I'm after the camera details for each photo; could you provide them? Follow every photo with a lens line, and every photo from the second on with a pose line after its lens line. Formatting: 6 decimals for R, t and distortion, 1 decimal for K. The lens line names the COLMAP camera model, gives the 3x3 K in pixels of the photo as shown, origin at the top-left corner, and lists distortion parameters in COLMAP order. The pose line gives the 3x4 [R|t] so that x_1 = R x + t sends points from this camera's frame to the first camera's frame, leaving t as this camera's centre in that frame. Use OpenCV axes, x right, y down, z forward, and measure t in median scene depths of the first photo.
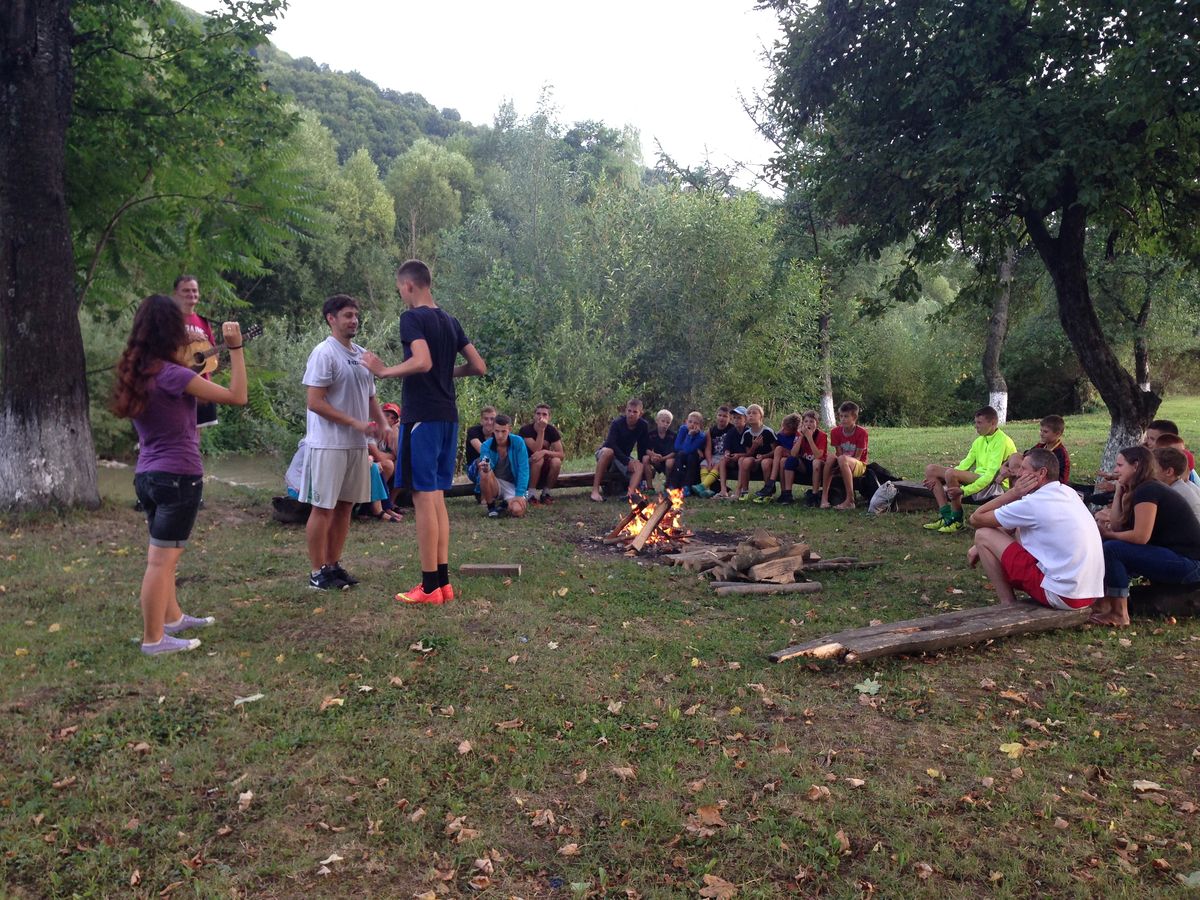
lens RADIAL K [[1083.2, 0, 597.7], [0, 1083.2, 417.8], [0, 0, 1]] dist [0.182640, -0.296593]
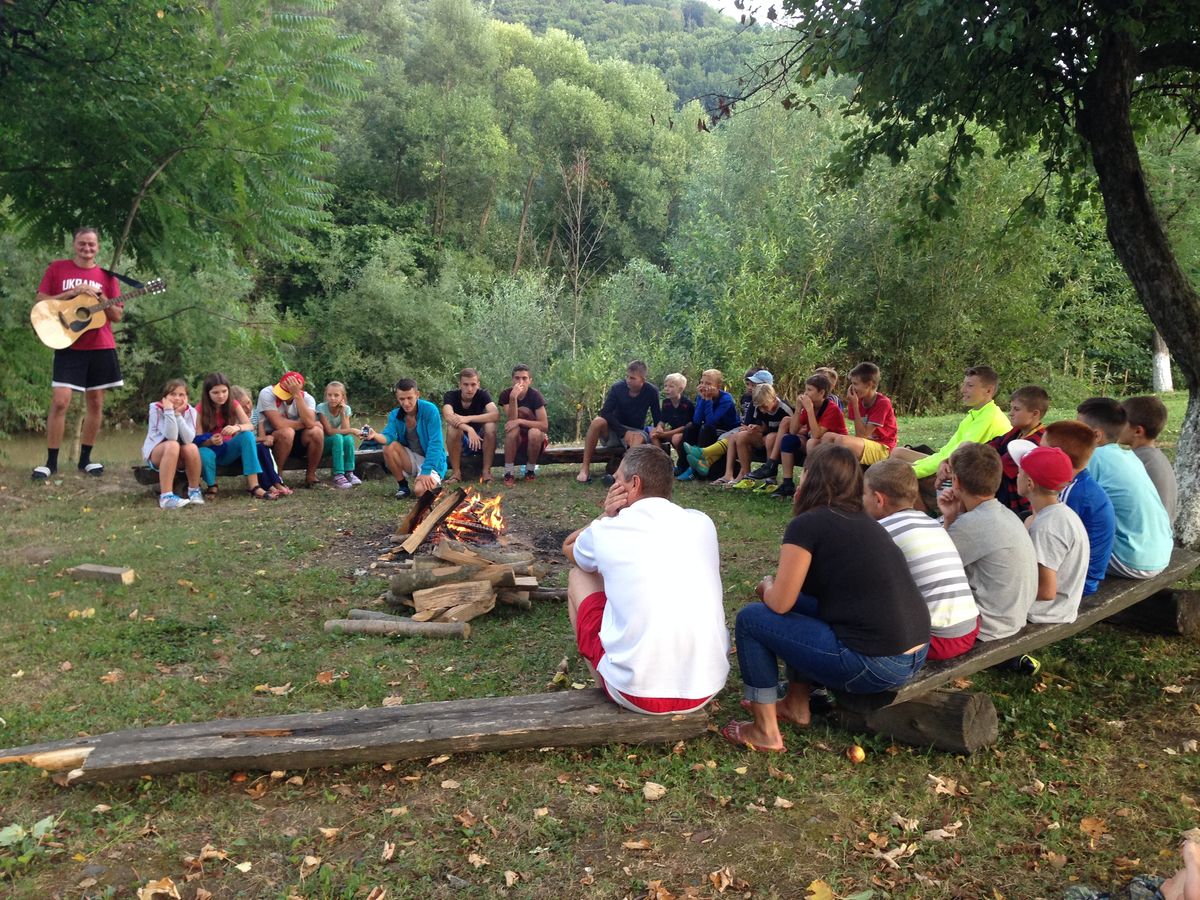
lens RADIAL K [[1083.2, 0, 597.7], [0, 1083.2, 417.8], [0, 0, 1]] dist [0.182640, -0.296593]
pose [[0.925066, 0.019905, -0.379284, 0.371710], [-0.004918, 0.999170, 0.040444, -0.006851], [0.379774, -0.035548, 0.924396, 0.266008]]
